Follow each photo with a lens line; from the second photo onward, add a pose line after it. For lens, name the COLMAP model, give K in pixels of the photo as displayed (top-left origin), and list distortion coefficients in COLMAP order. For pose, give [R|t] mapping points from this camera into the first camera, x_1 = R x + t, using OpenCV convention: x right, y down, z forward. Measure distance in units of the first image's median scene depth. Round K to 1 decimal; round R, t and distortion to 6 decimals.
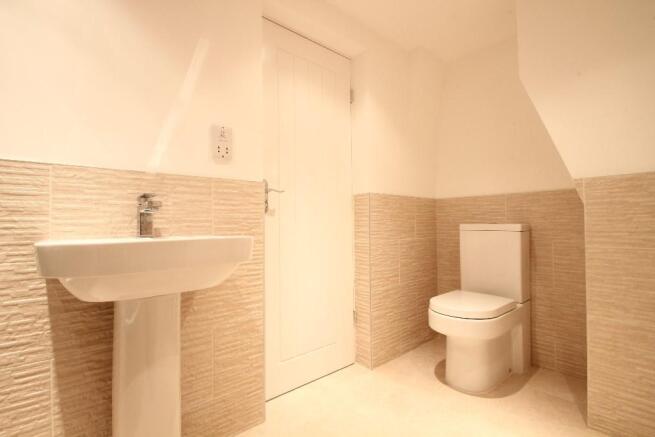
lens RADIAL K [[302.6, 0, 322.2], [0, 302.6, 218.5], [0, 0, 1]] dist [0.001332, -0.009880]
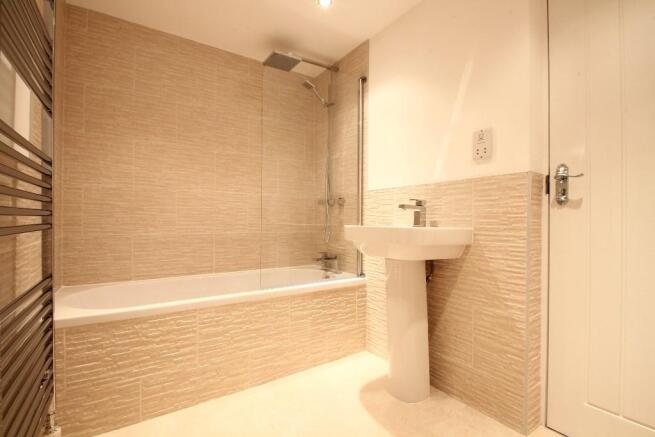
lens RADIAL K [[302.6, 0, 322.2], [0, 302.6, 218.5], [0, 0, 1]] dist [0.001332, -0.009880]
pose [[-0.126053, 0.006450, -0.992003, 0.814259], [0.022628, 0.999737, 0.003625, 0.001092], [0.991765, -0.021990, -0.126166, 0.545701]]
